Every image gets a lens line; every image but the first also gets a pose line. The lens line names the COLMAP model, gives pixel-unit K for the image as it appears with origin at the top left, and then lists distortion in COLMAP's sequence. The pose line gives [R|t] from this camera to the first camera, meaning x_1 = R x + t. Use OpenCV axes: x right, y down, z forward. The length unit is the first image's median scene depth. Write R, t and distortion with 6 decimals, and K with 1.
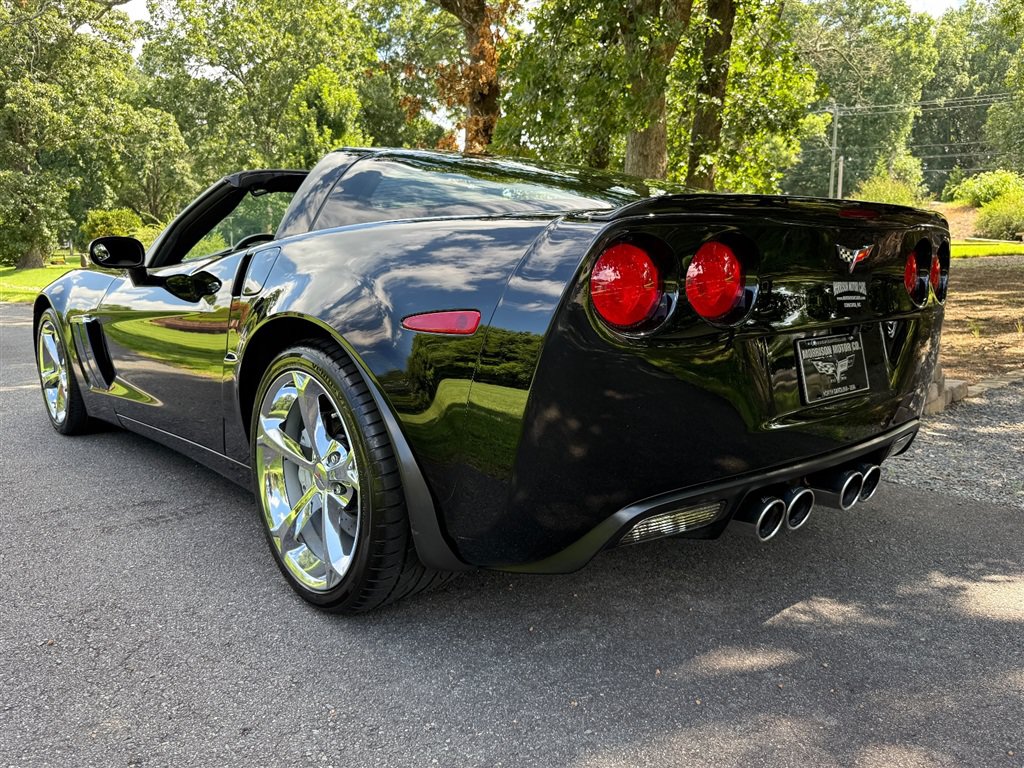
lens RADIAL K [[785.0, 0, 512.0], [0, 785.0, 384.0], [0, 0, 1]] dist [0.035315, -0.052158]
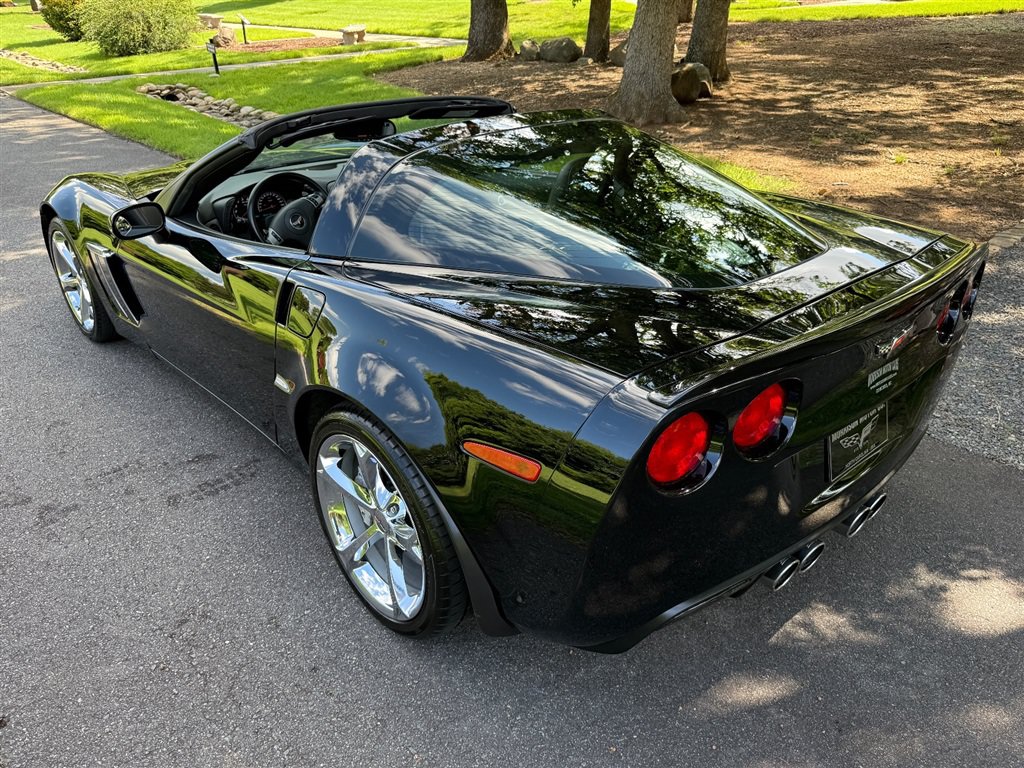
lens RADIAL K [[785.0, 0, 512.0], [0, 785.0, 384.0], [0, 0, 1]] dist [0.035315, -0.052158]
pose [[0.999965, -0.003636, 0.007583, -0.063728], [0.001178, 0.953354, 0.301851, -0.378258], [-0.008327, -0.301831, 0.953325, 0.003696]]
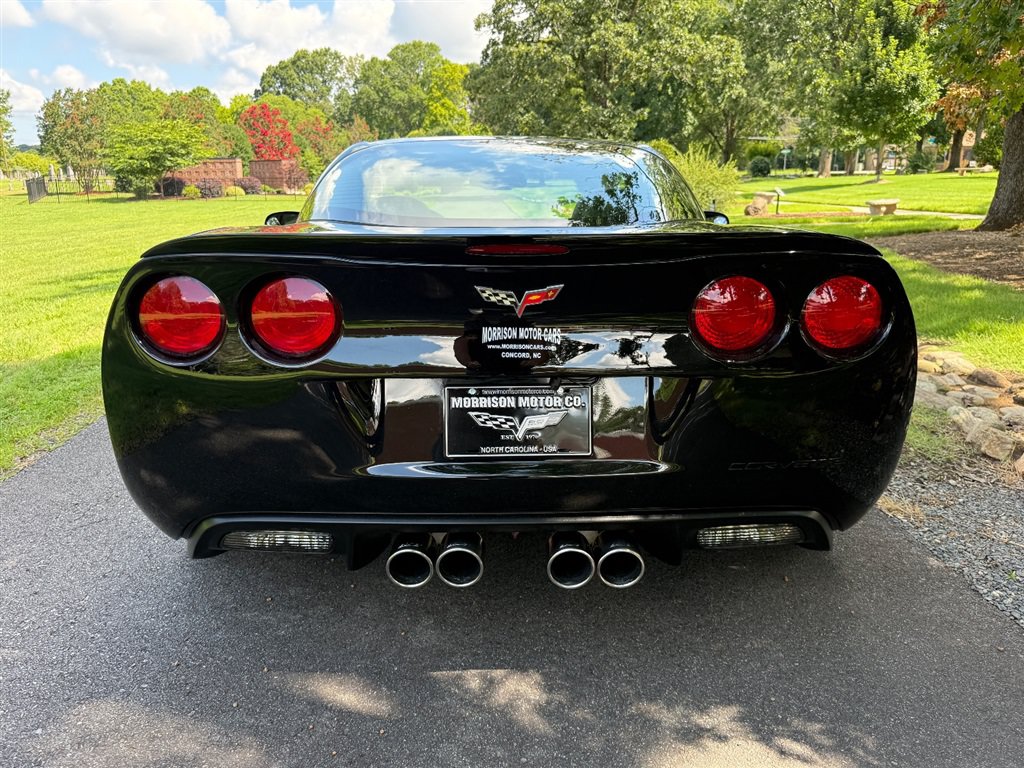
lens RADIAL K [[785.0, 0, 512.0], [0, 785.0, 384.0], [0, 0, 1]] dist [0.035315, -0.052158]
pose [[0.781354, 0.162037, -0.602685, 0.836930], [-0.105753, 0.986117, 0.128022, -0.157921], [0.615063, -0.036295, 0.787643, 0.296367]]
